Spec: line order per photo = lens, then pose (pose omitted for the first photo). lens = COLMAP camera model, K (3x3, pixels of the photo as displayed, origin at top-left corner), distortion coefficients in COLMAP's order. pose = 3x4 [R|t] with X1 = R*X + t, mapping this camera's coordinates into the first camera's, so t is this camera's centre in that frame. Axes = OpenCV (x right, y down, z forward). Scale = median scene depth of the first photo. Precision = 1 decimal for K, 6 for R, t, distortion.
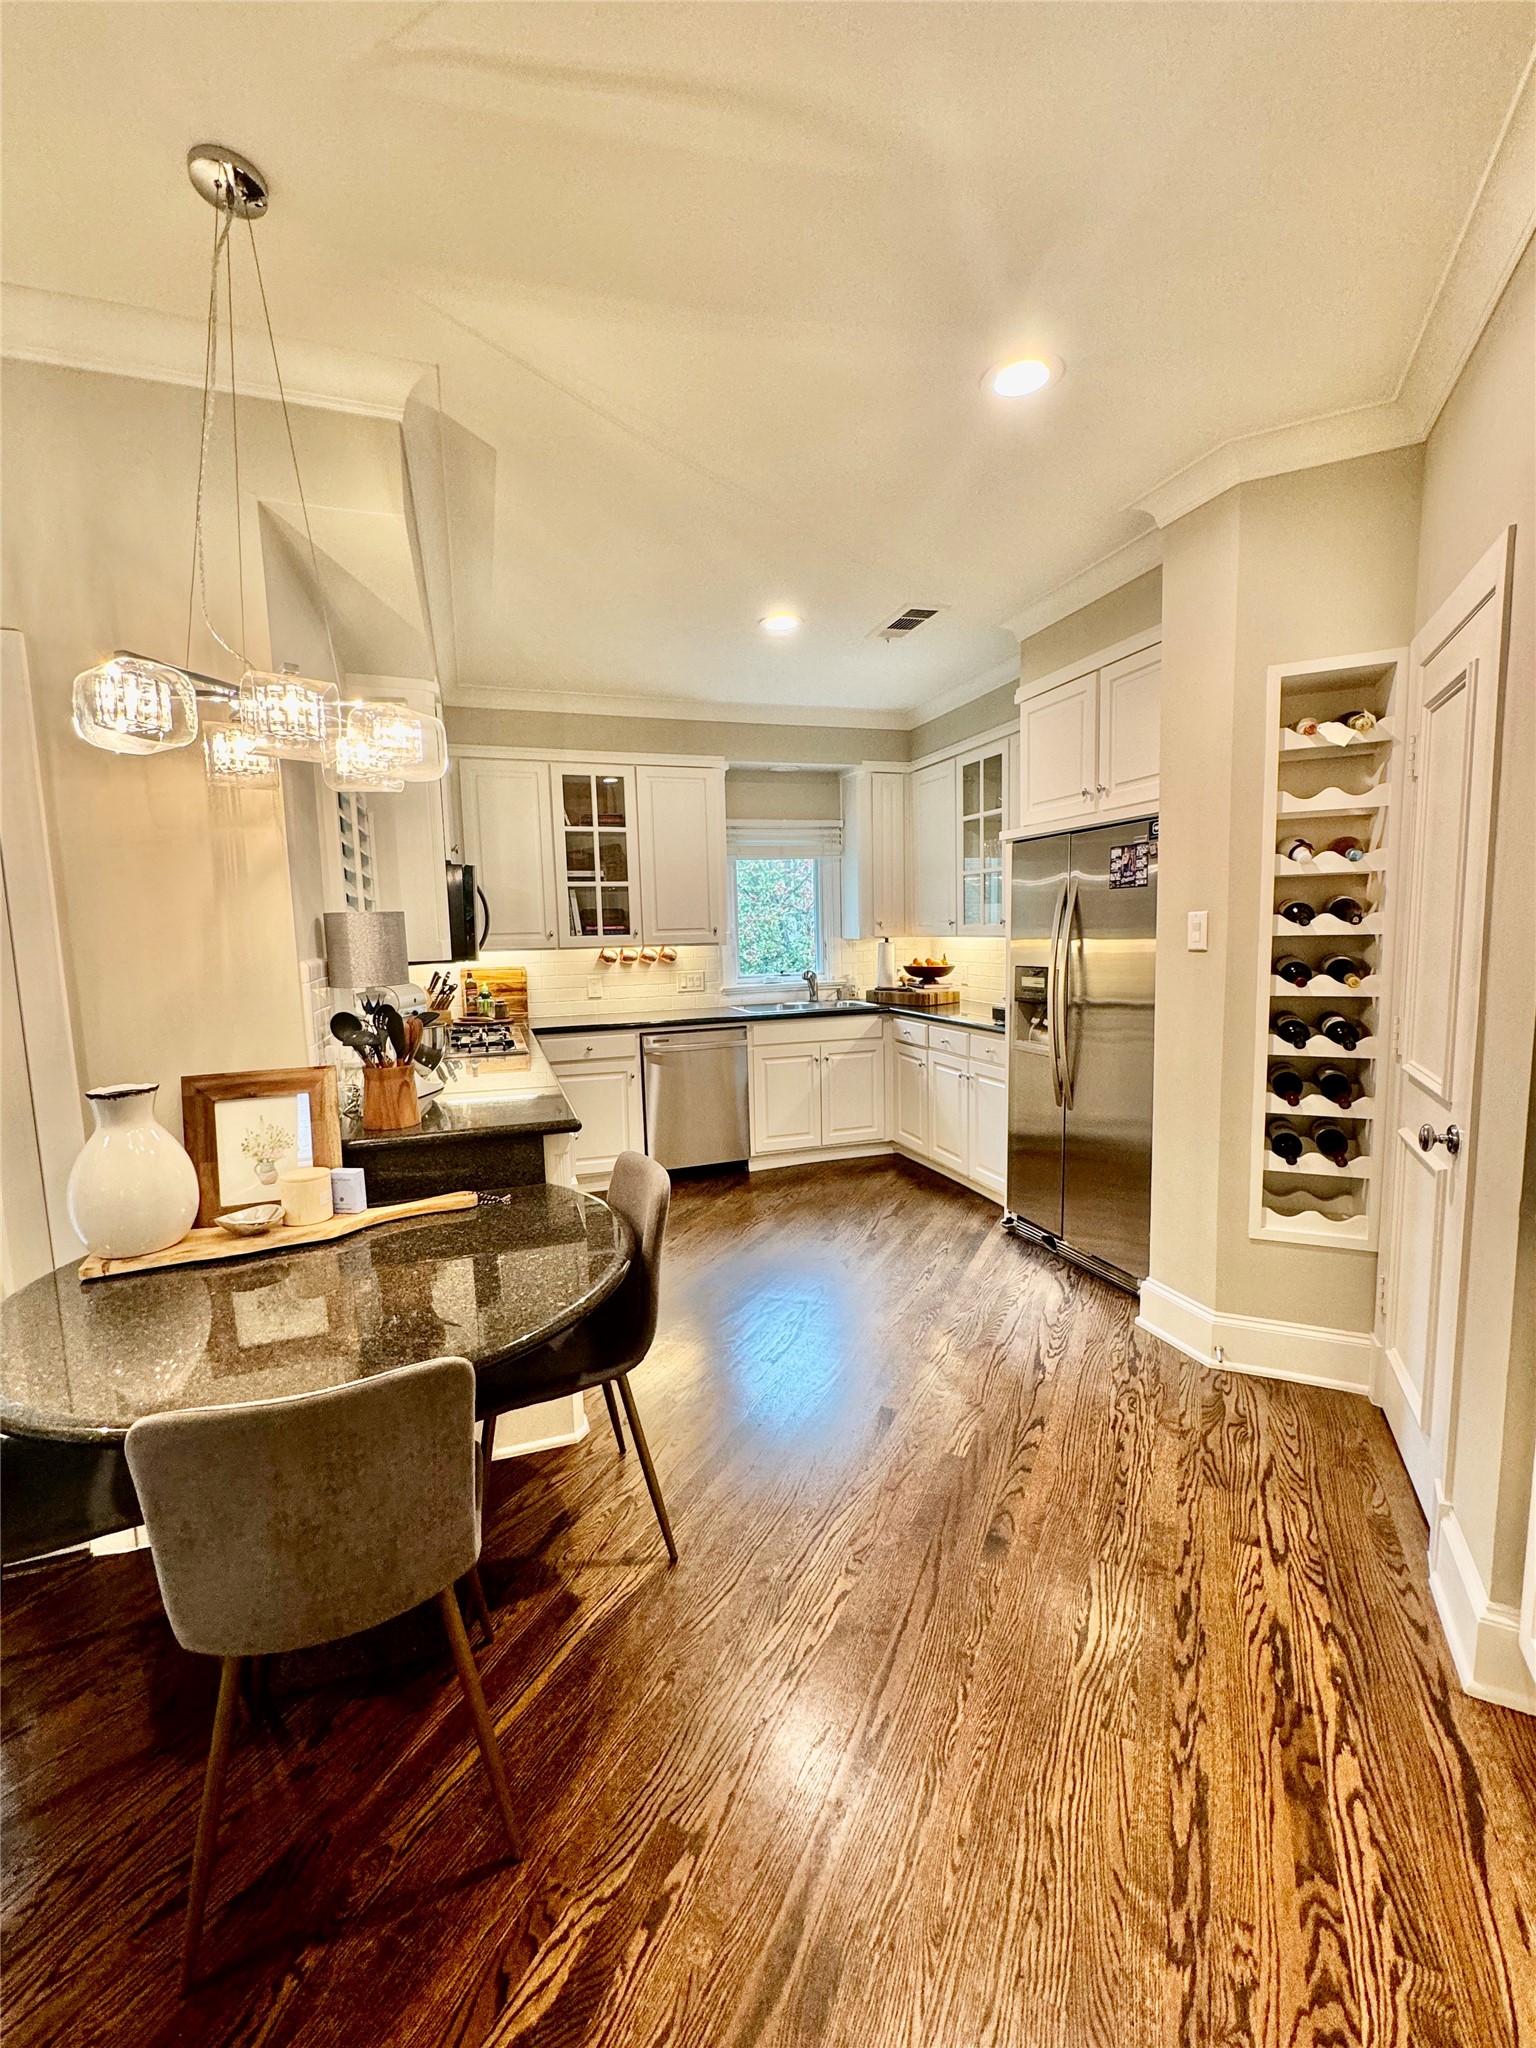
lens RADIAL K [[859.7, 0, 768.0], [0, 859.7, 1024.0], [0, 0, 1]] dist [0.000497, 0.000170]
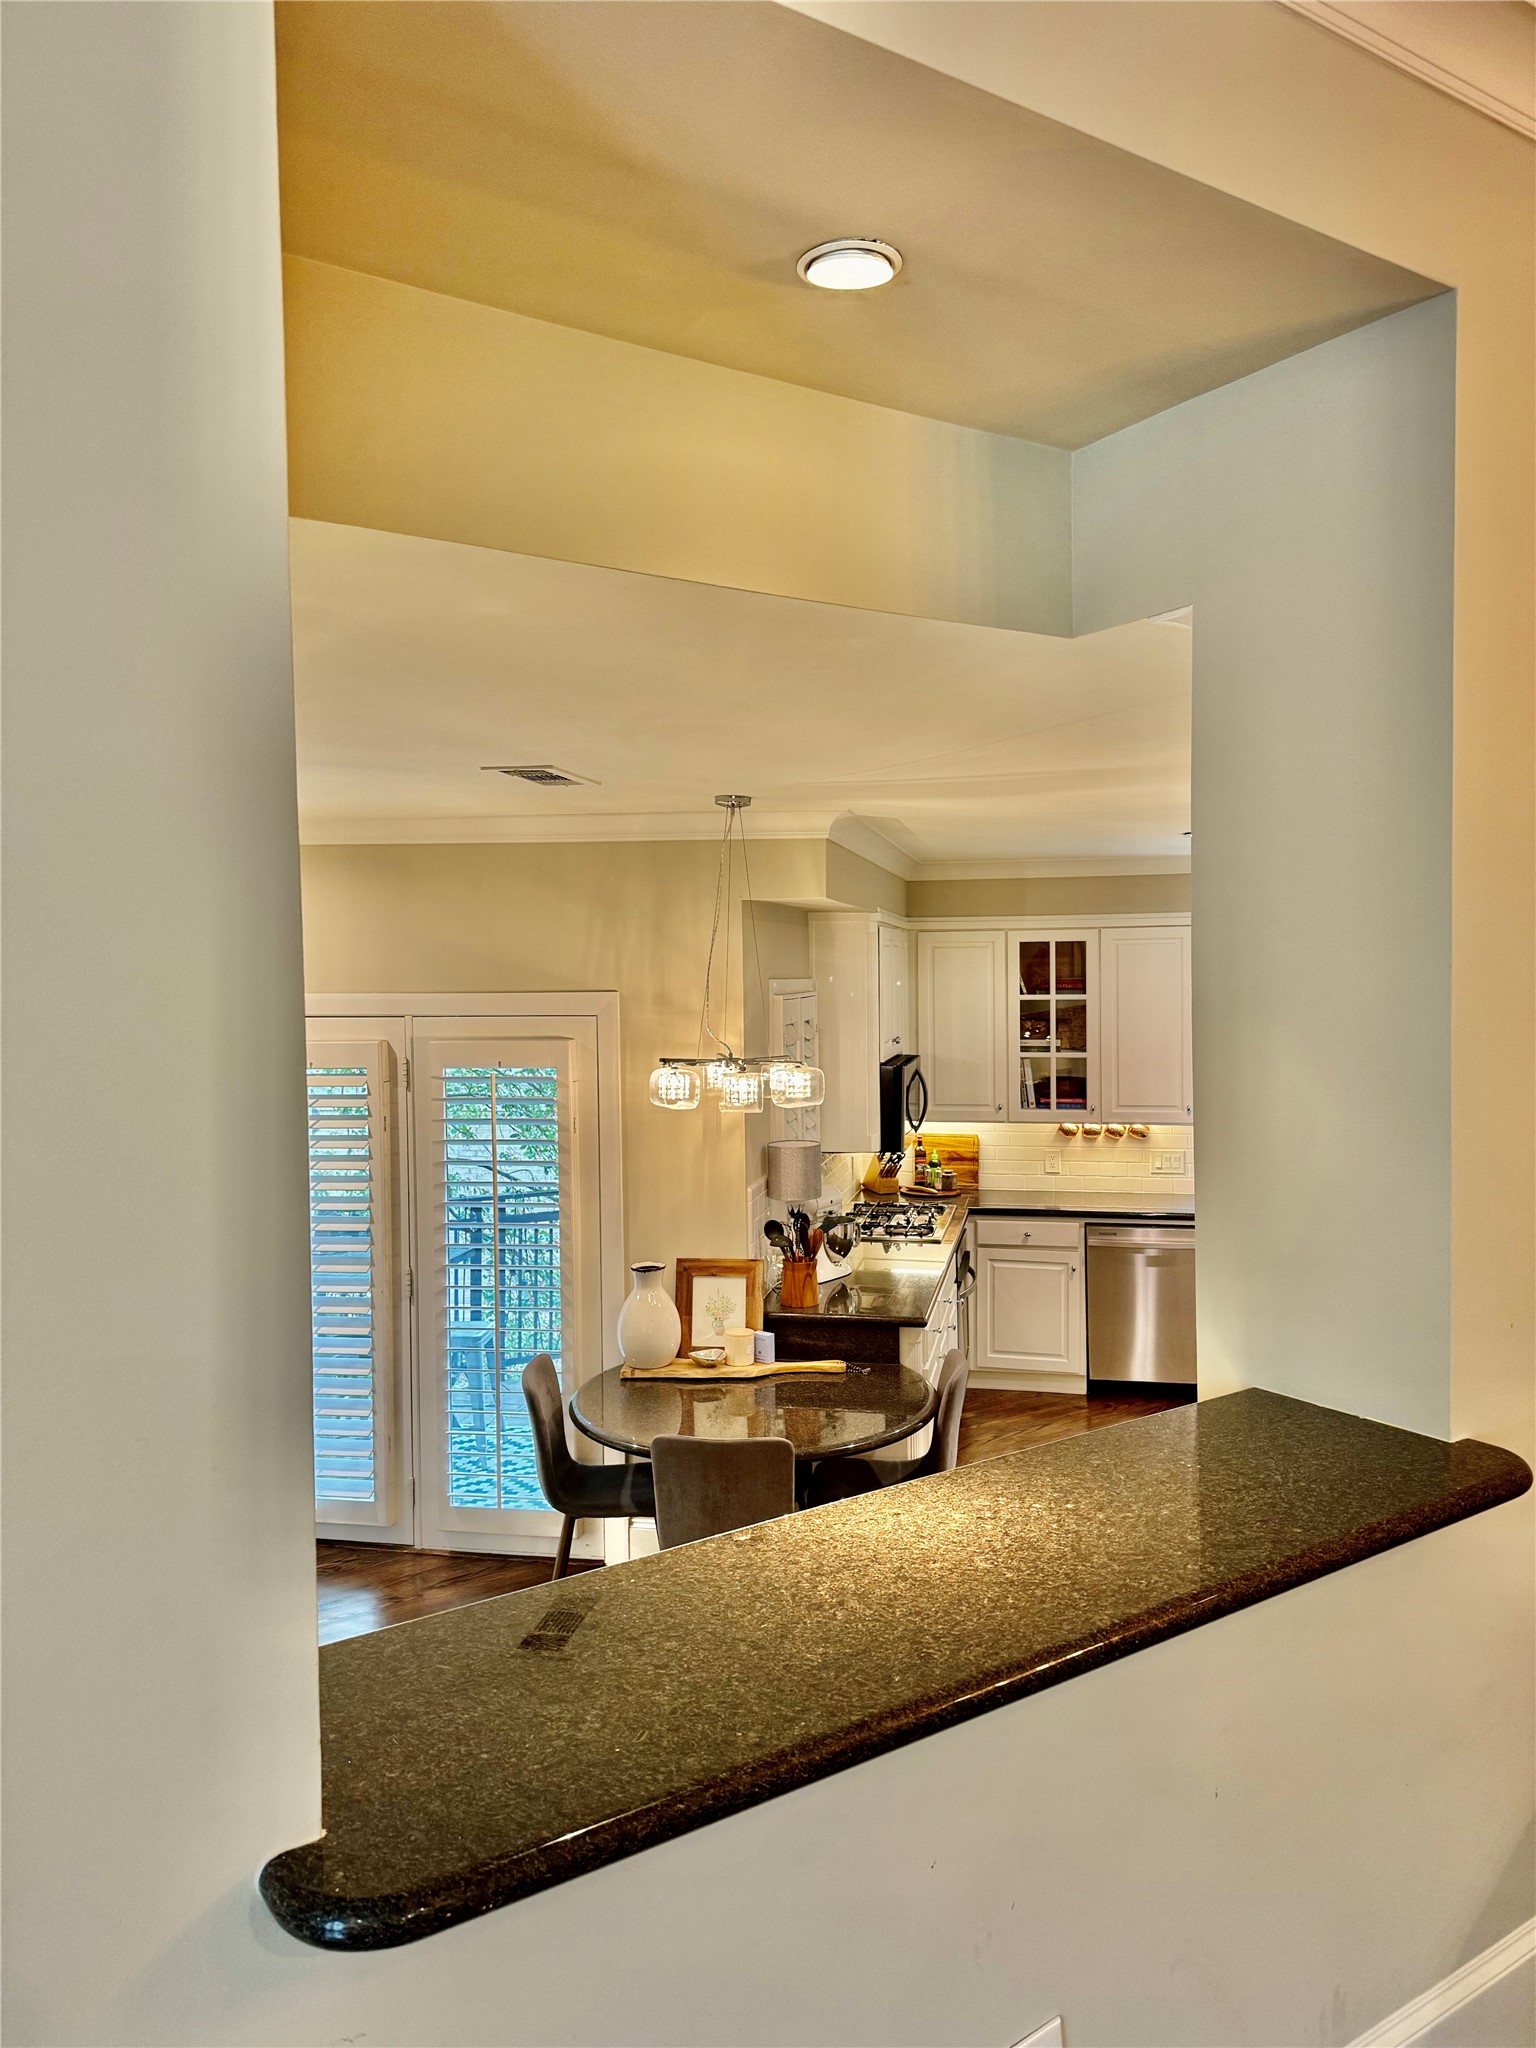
lens RADIAL K [[1431.2, 0, 768.0], [0, 1431.2, 1024.0], [0, 0, 1]] dist [0.194613, 0.000063]
pose [[0.863978, 0.032165, -0.502502, 0.706473], [-0.063561, 0.996942, -0.045470, -0.234034], [0.499502, 0.071224, 0.863380, -1.117445]]
